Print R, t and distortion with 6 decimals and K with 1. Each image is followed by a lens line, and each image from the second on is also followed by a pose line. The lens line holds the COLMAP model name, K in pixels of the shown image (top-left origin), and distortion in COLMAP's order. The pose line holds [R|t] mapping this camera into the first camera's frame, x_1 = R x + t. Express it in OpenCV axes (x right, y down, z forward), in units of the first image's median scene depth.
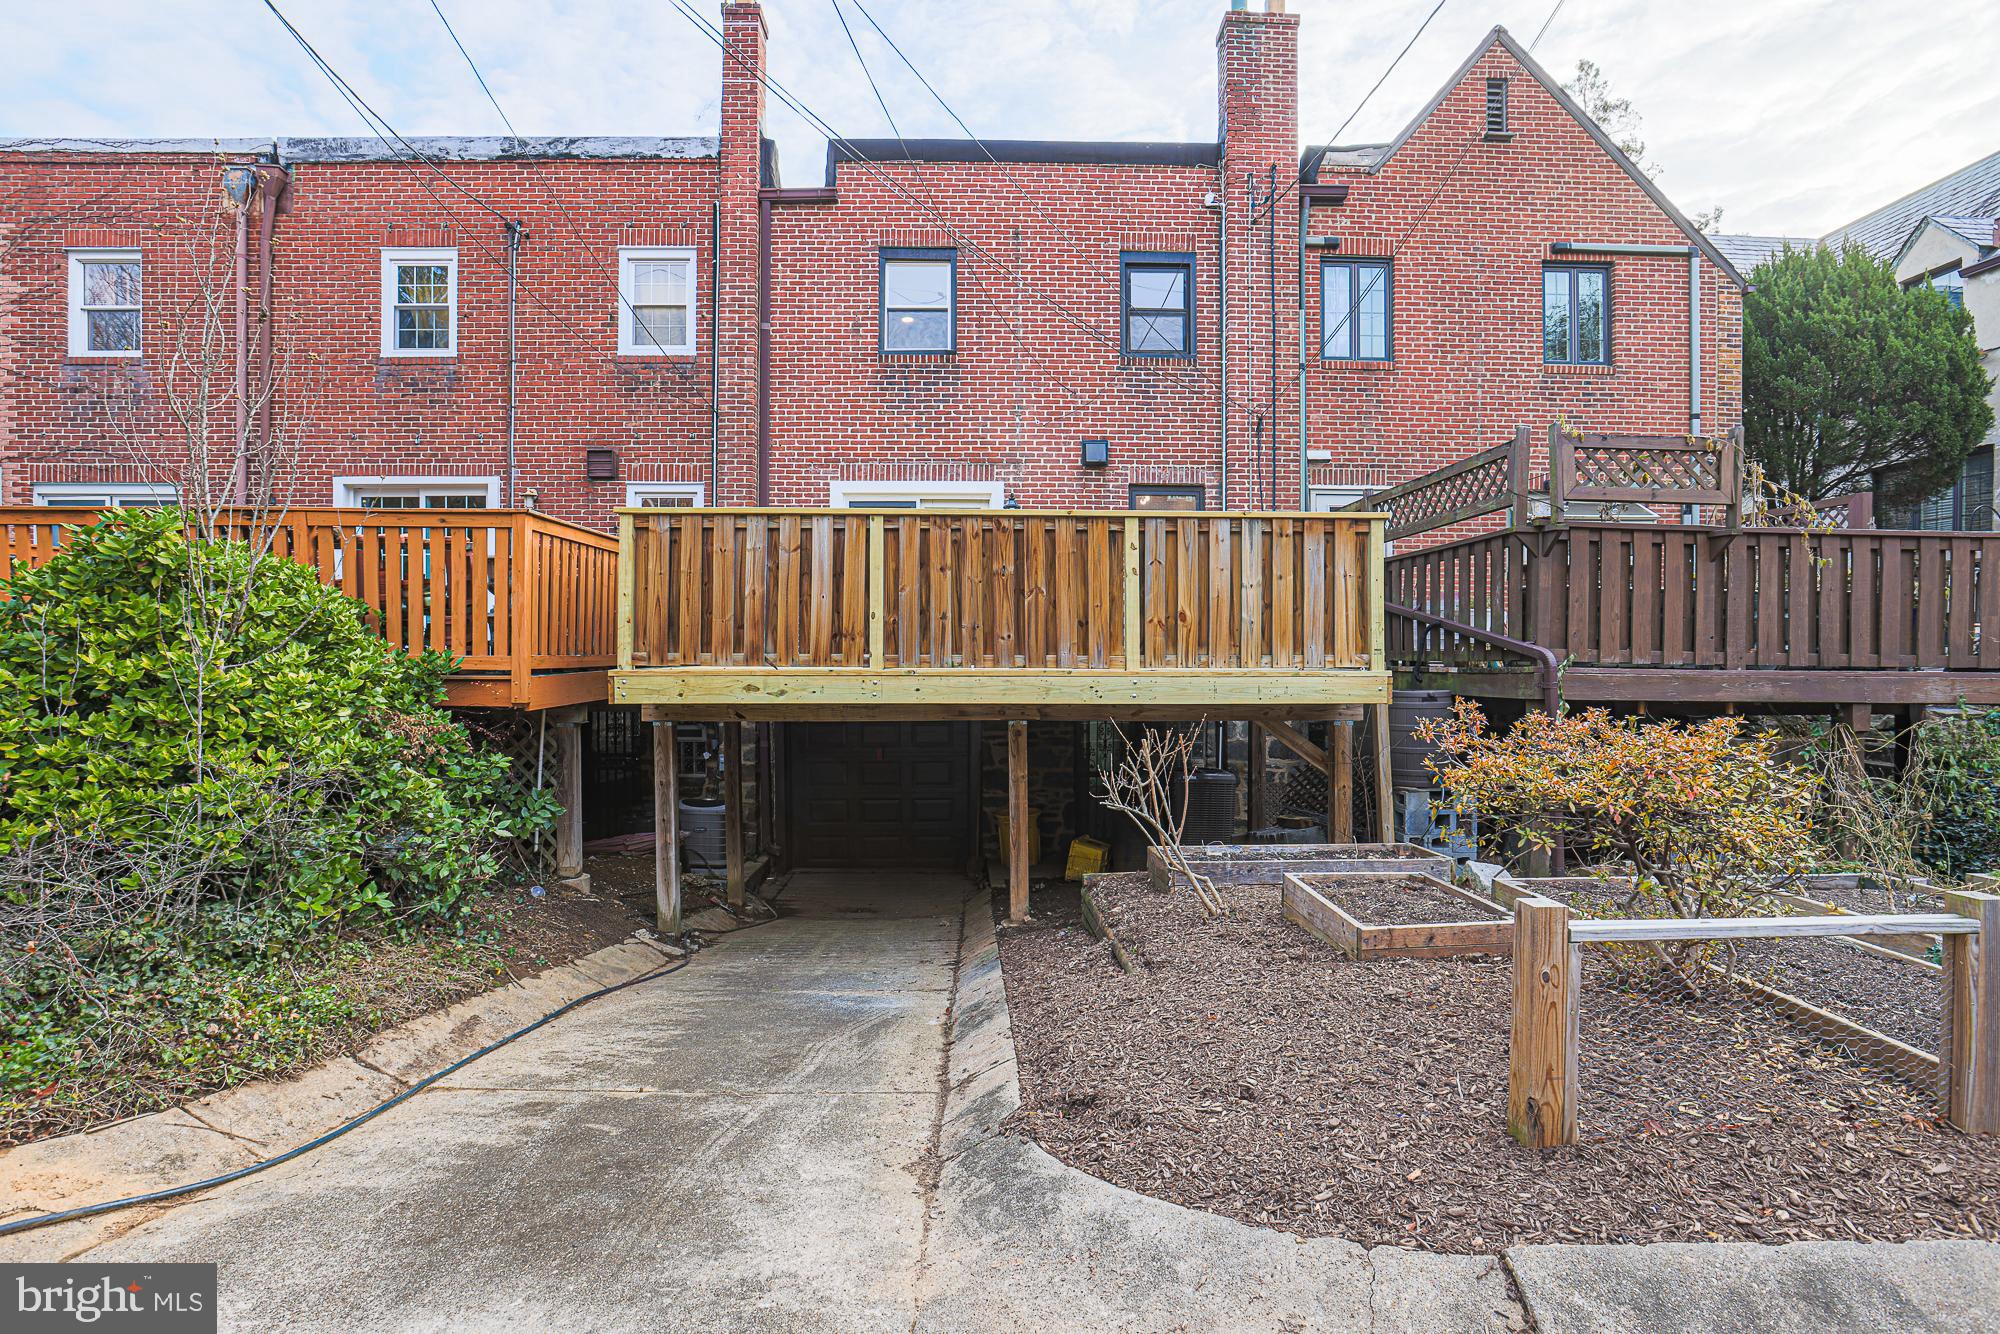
lens RADIAL K [[924.6, 0, 1000.0], [0, 924.6, 667.0], [0, 0, 1]] dist [-0.058283, 0.026249]
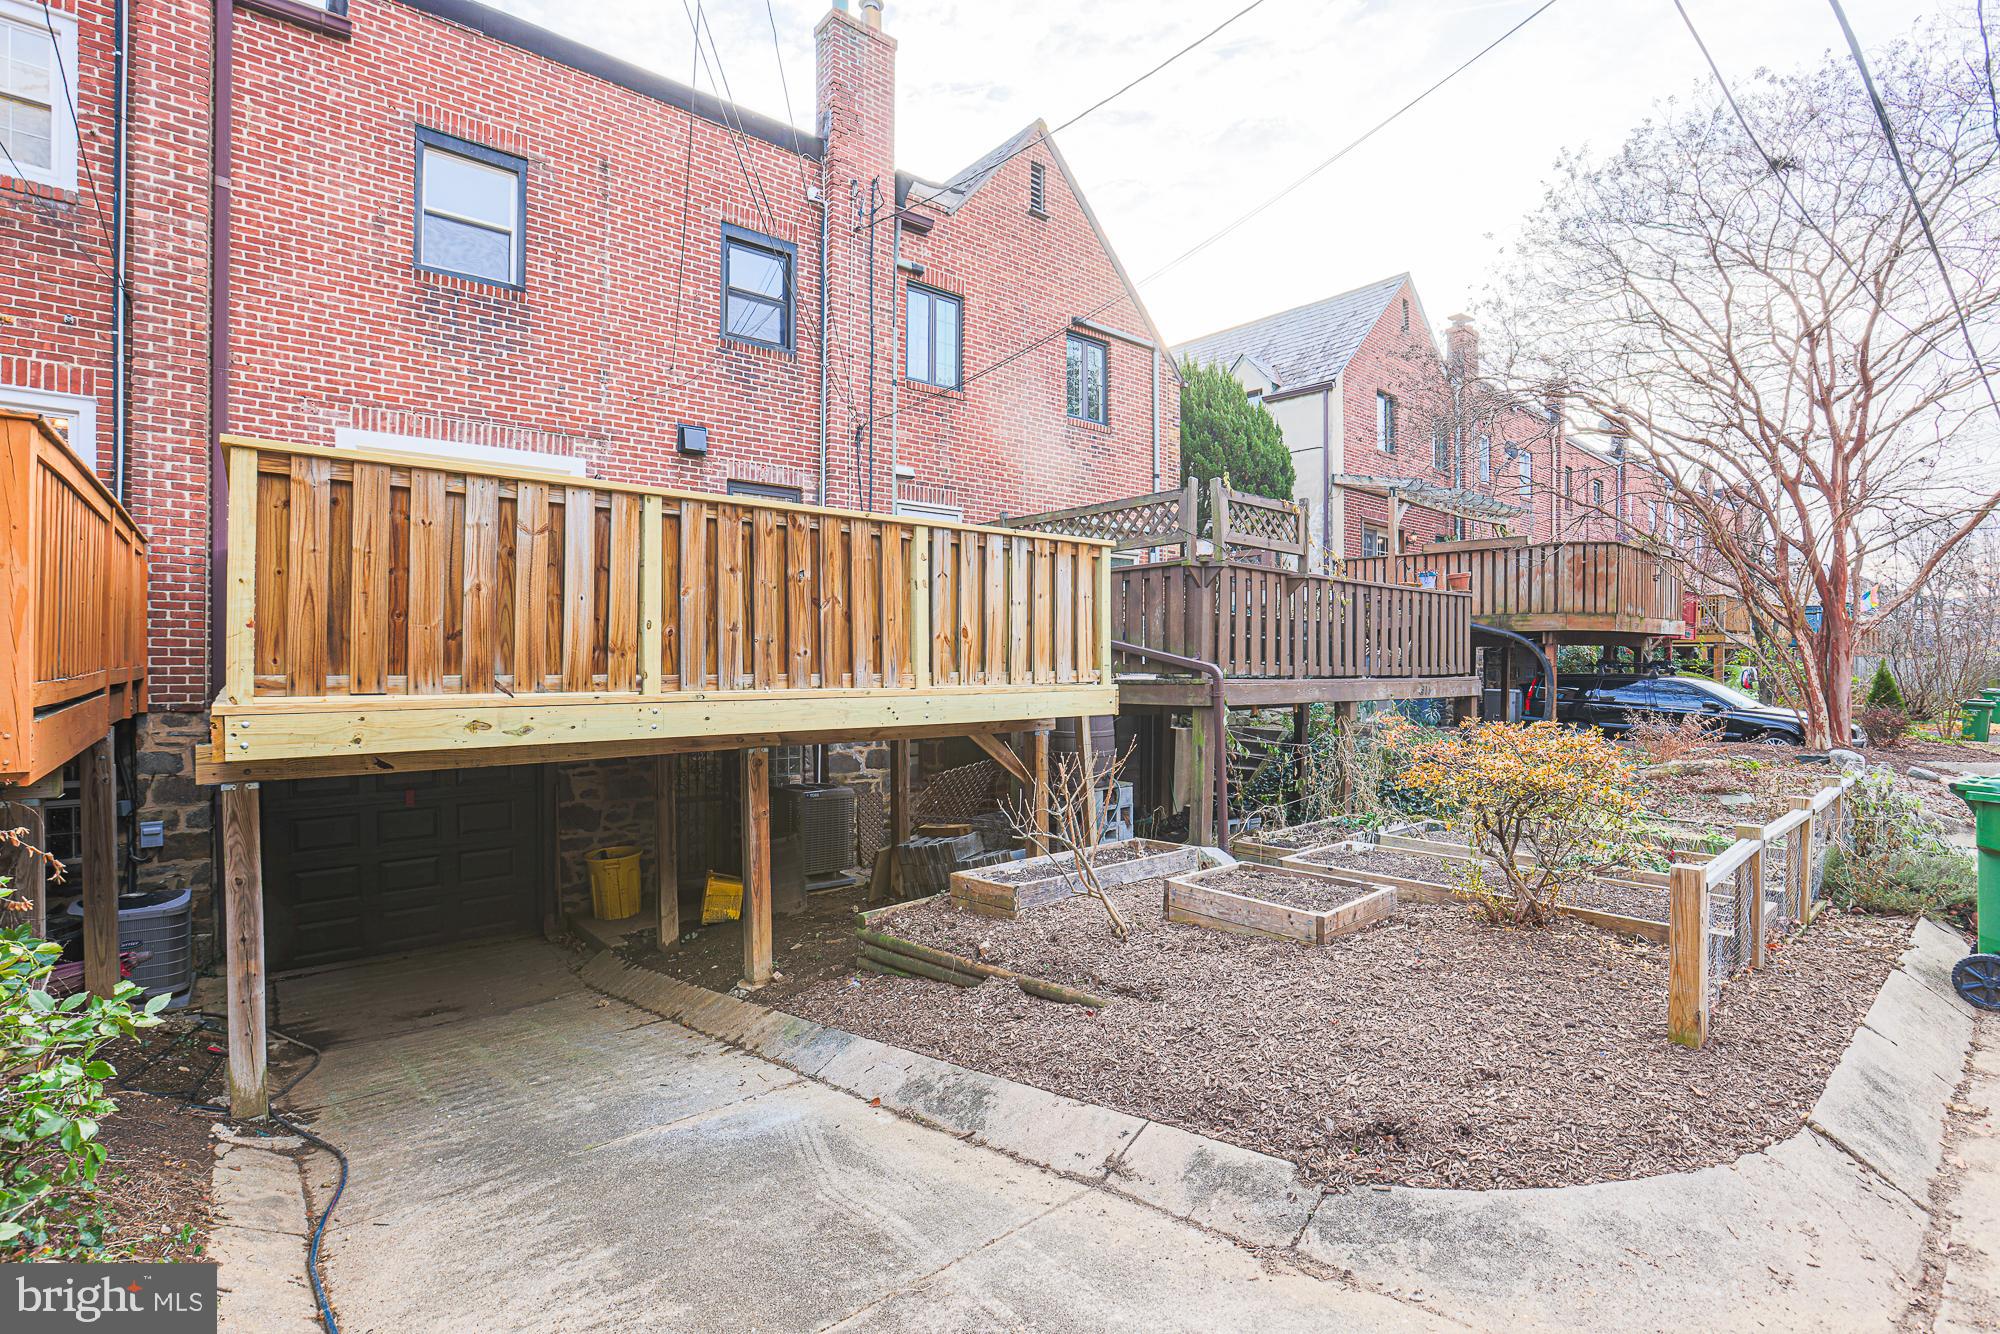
lens RADIAL K [[924.6, 0, 1000.0], [0, 924.6, 667.0], [0, 0, 1]] dist [-0.058283, 0.026249]
pose [[0.778196, -0.006174, 0.627991, -0.342437], [0.007270, 0.999973, 0.000823, -0.016511], [-0.627979, 0.003925, 0.778220, 0.191751]]
